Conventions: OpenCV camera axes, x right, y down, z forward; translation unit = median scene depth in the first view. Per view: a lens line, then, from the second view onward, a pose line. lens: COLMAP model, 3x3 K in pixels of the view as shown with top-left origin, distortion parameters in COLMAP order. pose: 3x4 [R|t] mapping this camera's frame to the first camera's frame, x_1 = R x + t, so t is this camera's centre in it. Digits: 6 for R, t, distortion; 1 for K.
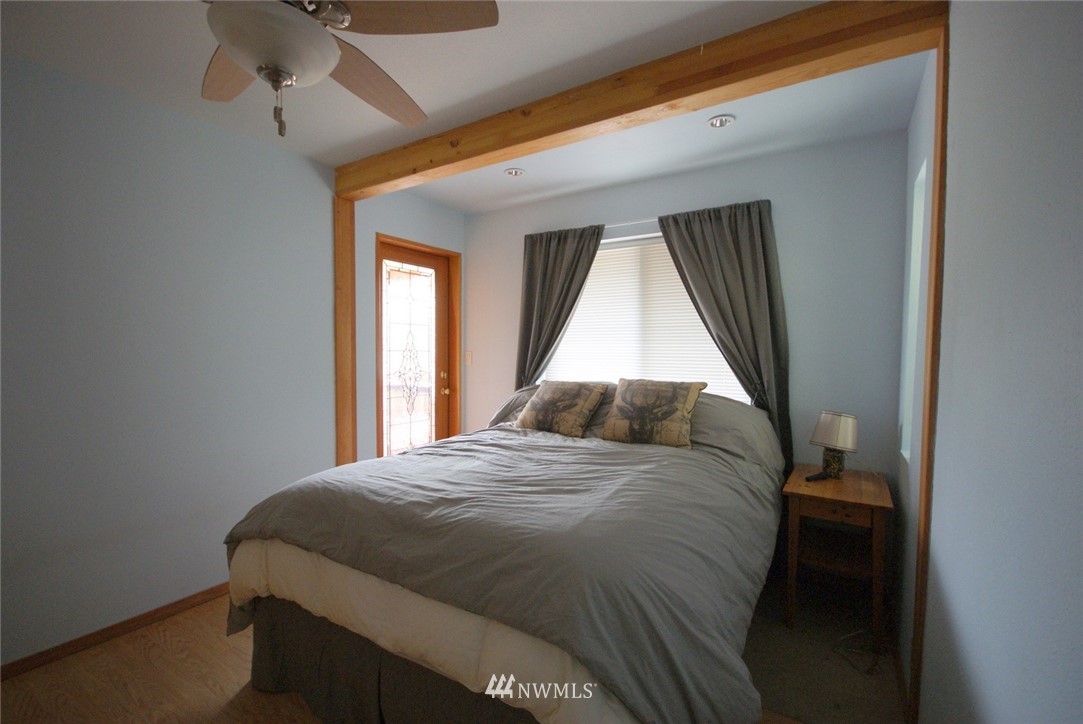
lens RADIAL K [[473.2, 0, 540.5], [0, 473.2, 370.6], [0, 0, 1]] dist [0.000503, 0.000124]
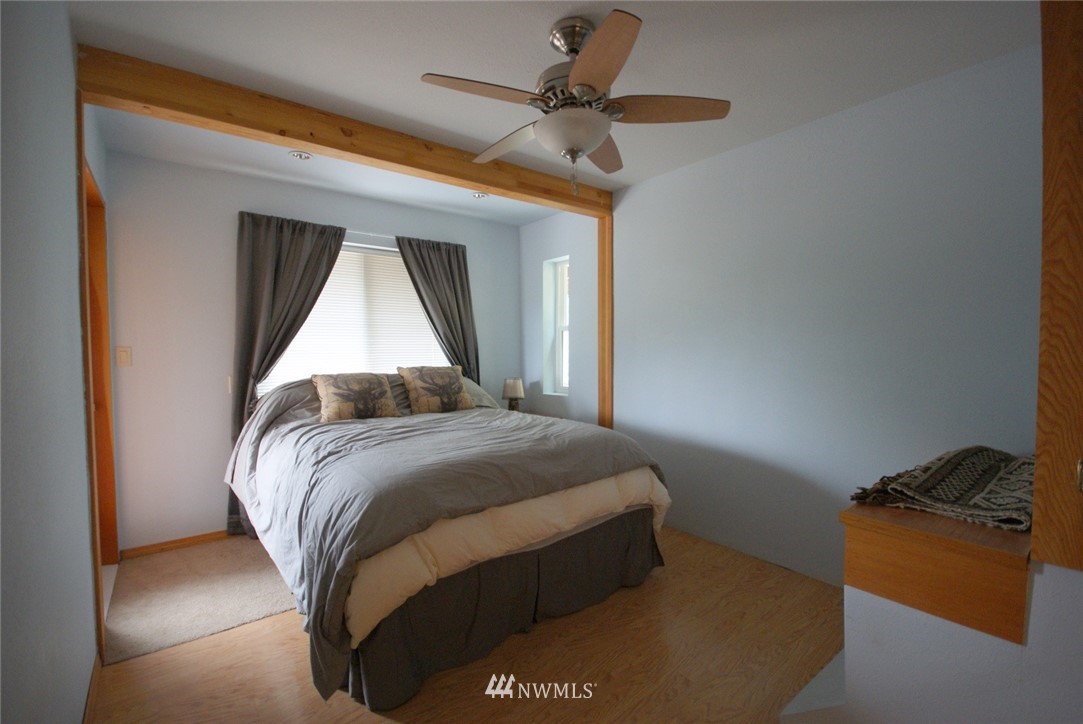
lens RADIAL K [[497.3, 0, 541.5], [0, 497.3, 362.0], [0, 0, 1]] dist [-0.000569, 0.000003]
pose [[0.299042, -0.029788, 0.953775, -0.881681], [0.060139, 0.998114, 0.012317, 0.008937], [-0.952343, 0.053676, 0.300270, 0.269871]]
